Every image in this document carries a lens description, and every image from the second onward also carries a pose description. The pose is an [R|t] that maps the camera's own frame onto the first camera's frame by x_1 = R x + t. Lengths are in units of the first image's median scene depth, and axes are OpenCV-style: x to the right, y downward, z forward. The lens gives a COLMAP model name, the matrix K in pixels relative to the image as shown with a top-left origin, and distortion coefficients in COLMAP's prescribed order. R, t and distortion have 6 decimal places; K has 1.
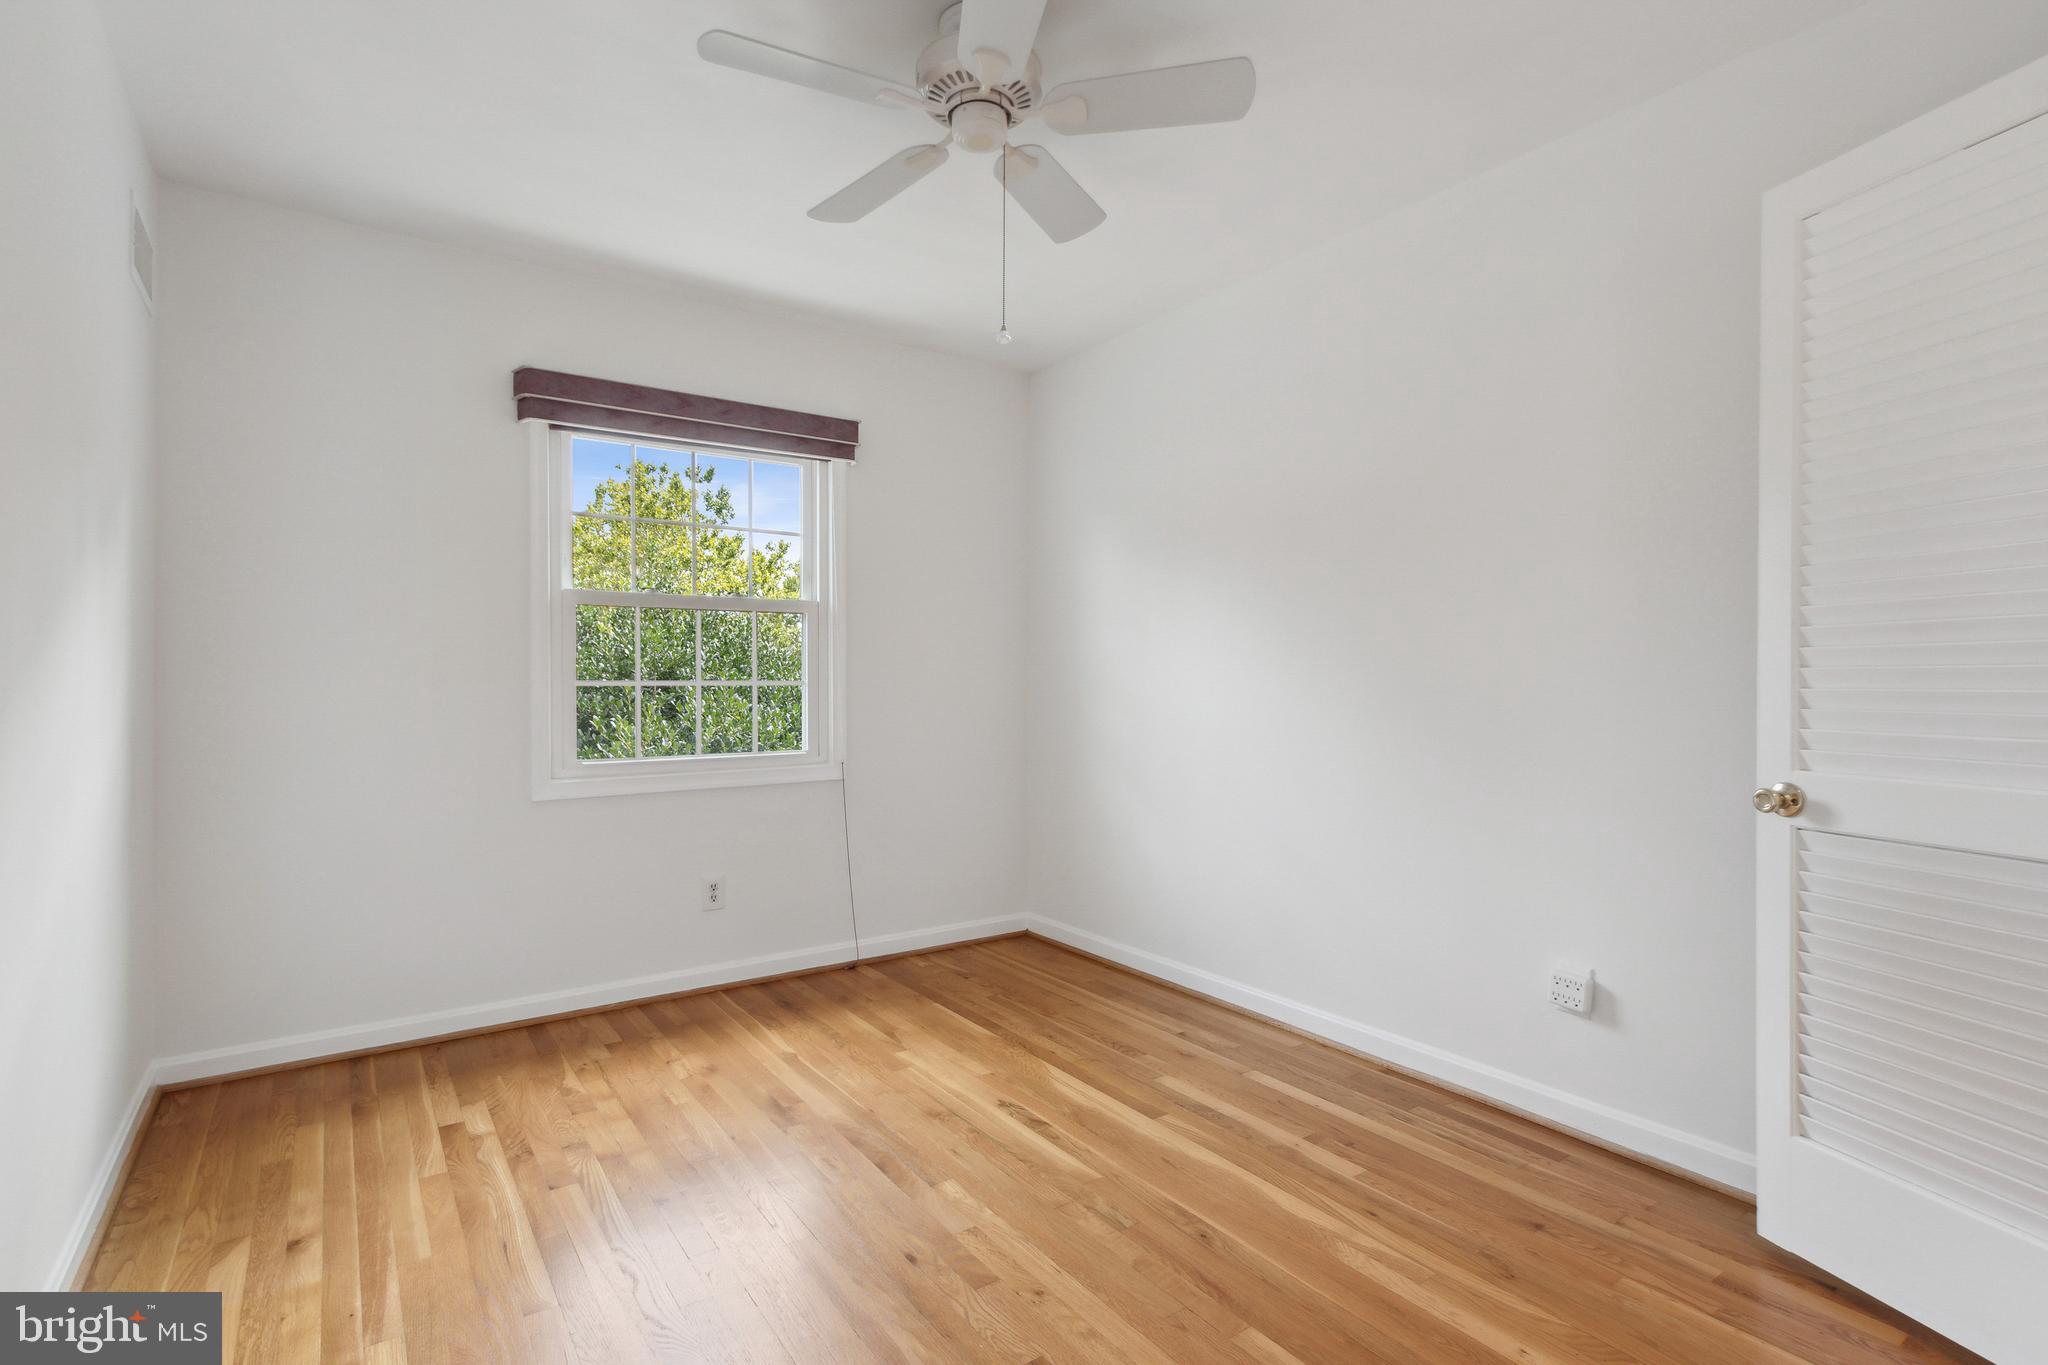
lens RADIAL K [[961.0, 0, 1022.2], [0, 961.0, 687.7], [0, 0, 1]] dist [-0.000800, -0.000072]
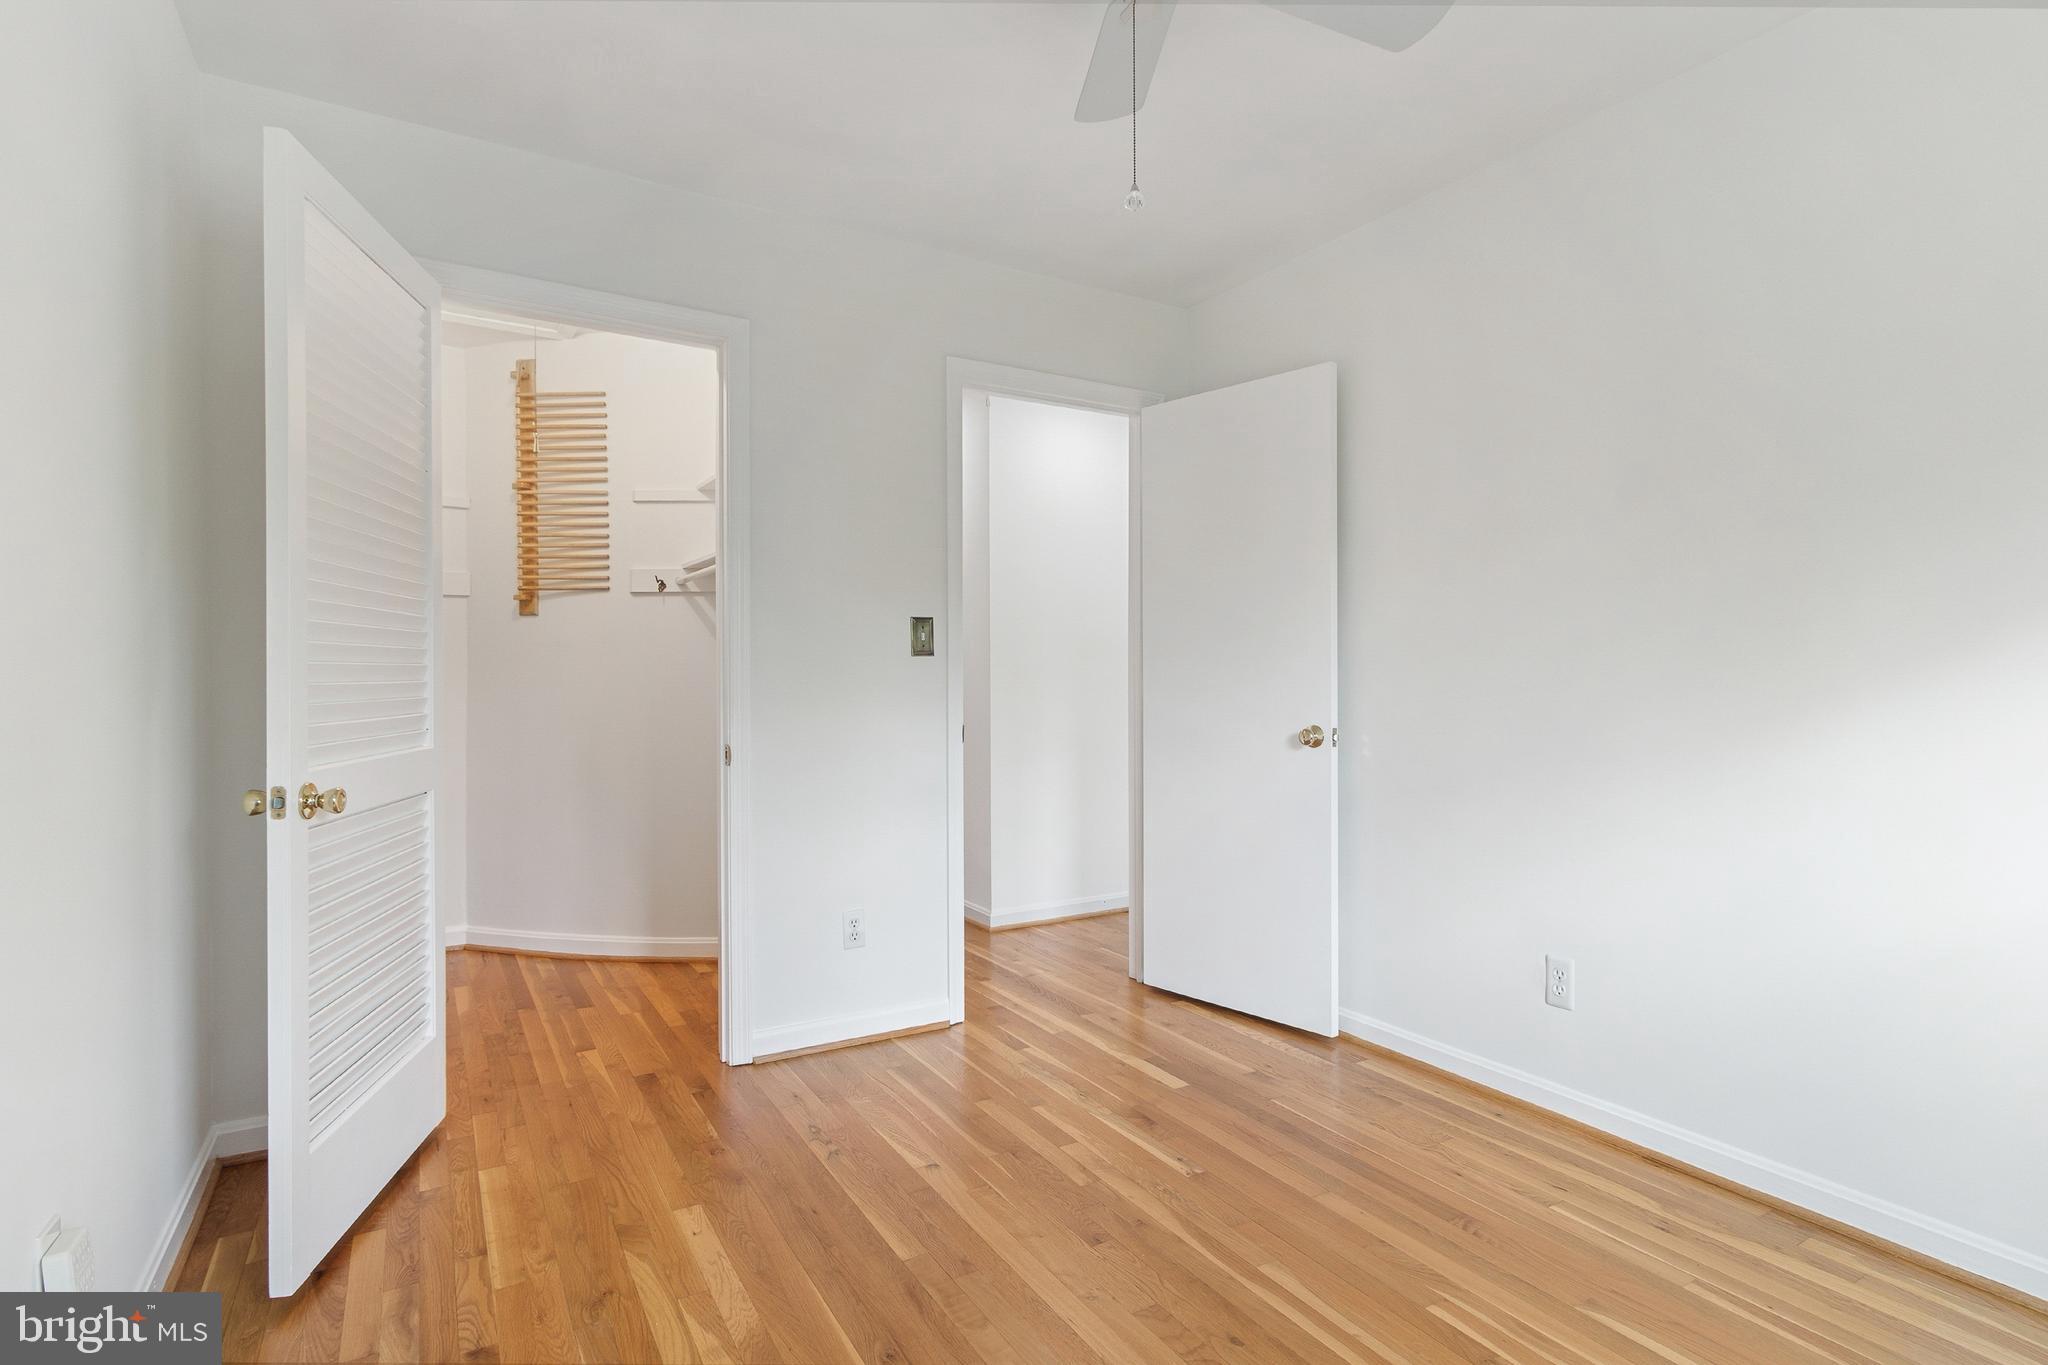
lens RADIAL K [[961.0, 0, 1022.2], [0, 961.0, 687.7], [0, 0, 1]] dist [-0.000800, -0.000072]
pose [[-0.996090, 0.001756, 0.088332, 0.001098], [0.003023, 0.999895, 0.014205, -0.006397], [-0.088297, 0.014416, -0.995990, 1.157207]]
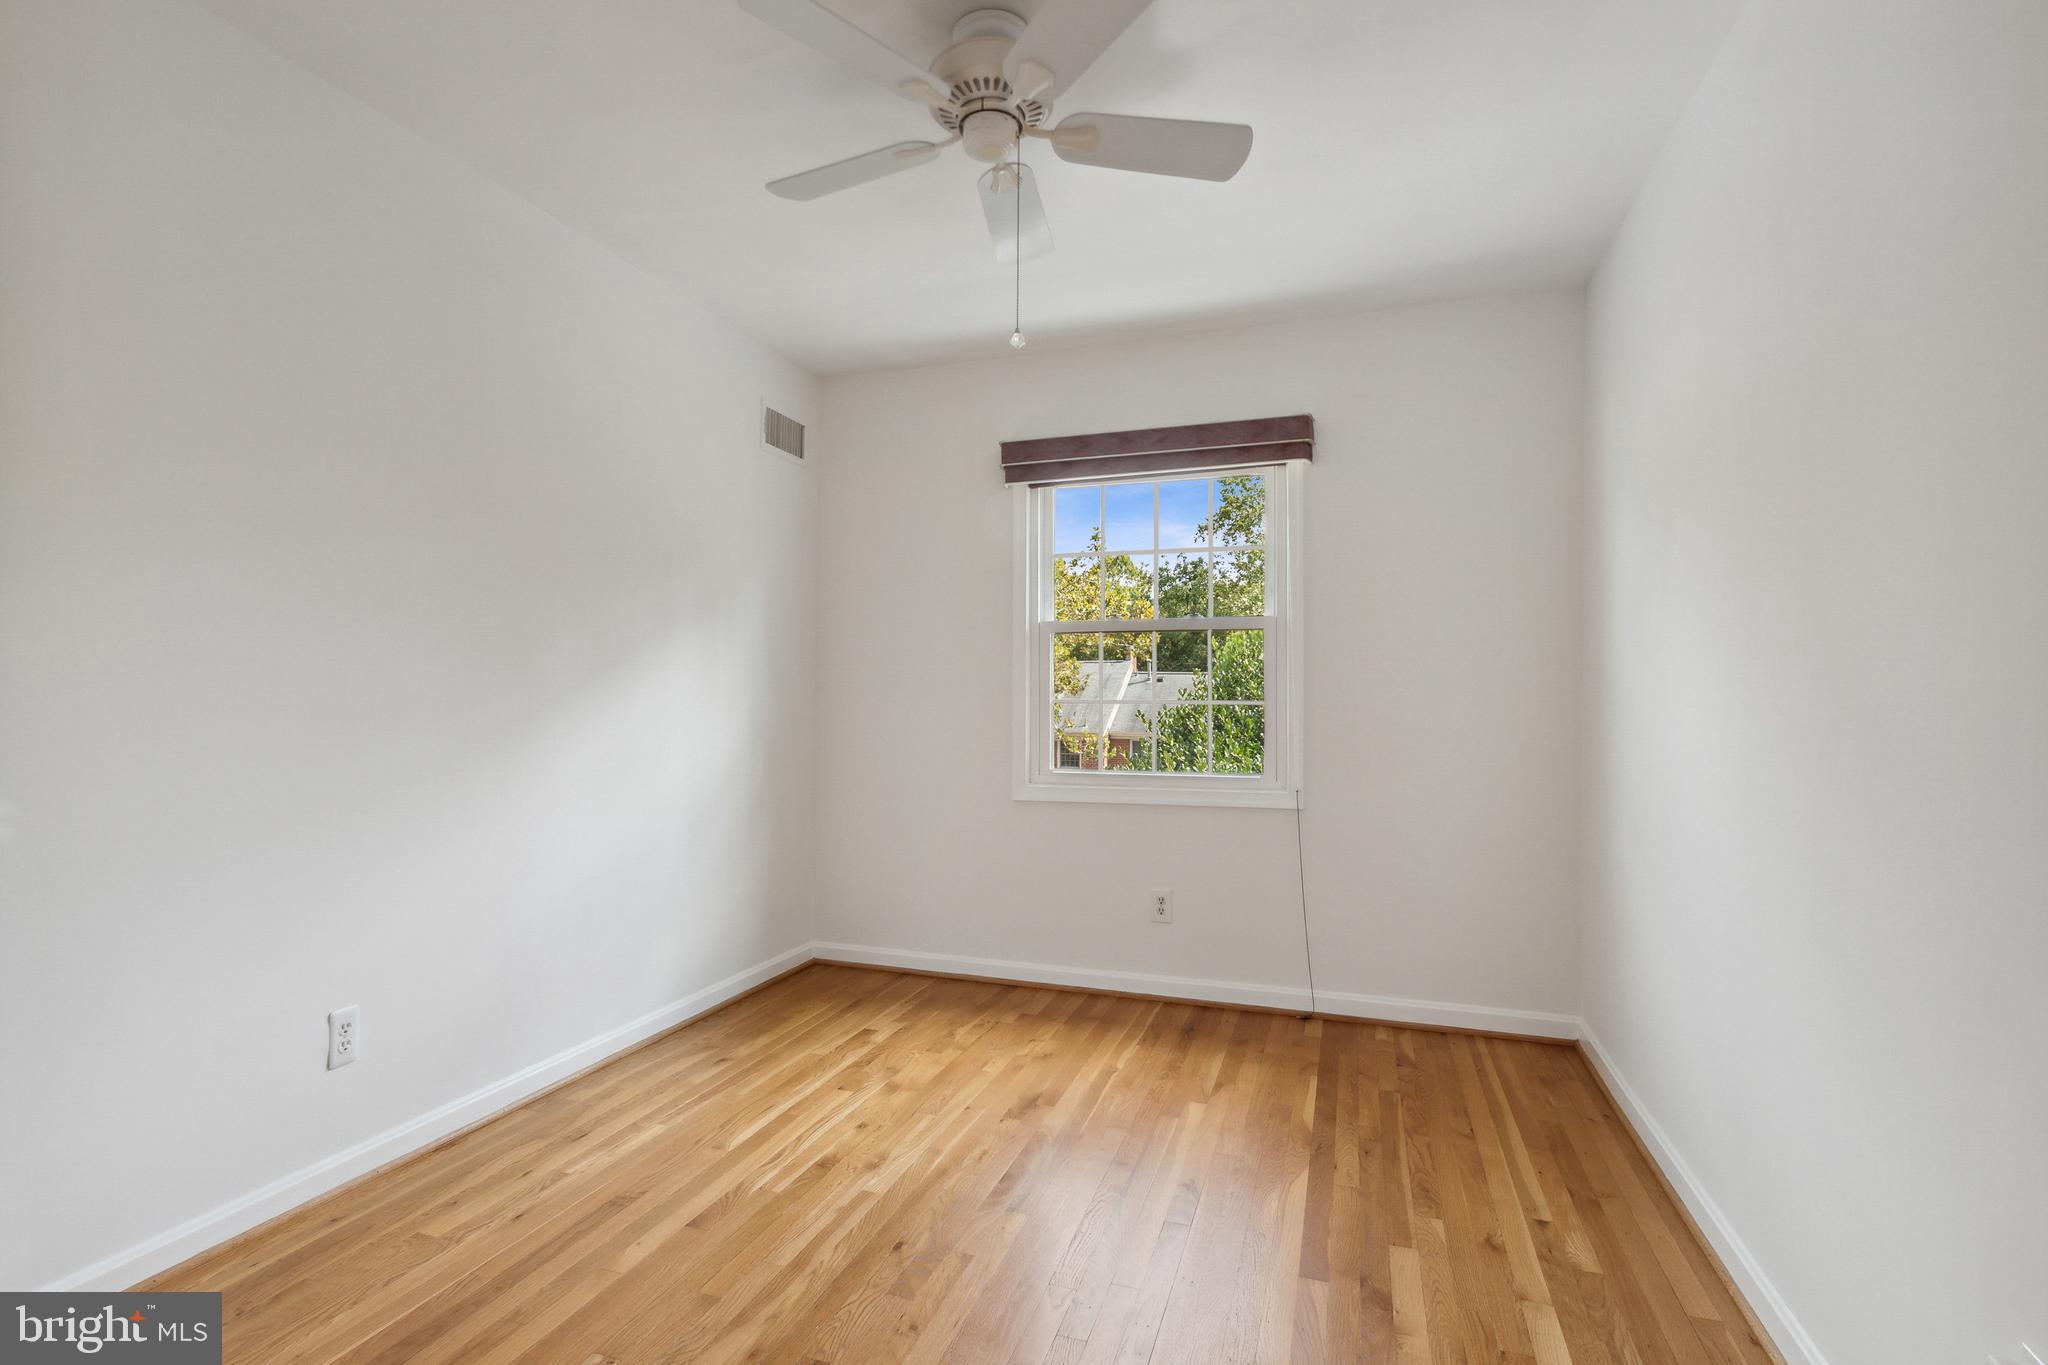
lens RADIAL K [[988.4, 0, 1014.5], [0, 988.4, 698.3], [0, 0, 1]] dist [-0.017759, 0.000600]
pose [[0.576181, 0.002668, -0.817318, 0.520347], [-0.011252, 0.999926, -0.004668, -0.003229], [0.817245, 0.011886, 0.576168, 0.293914]]
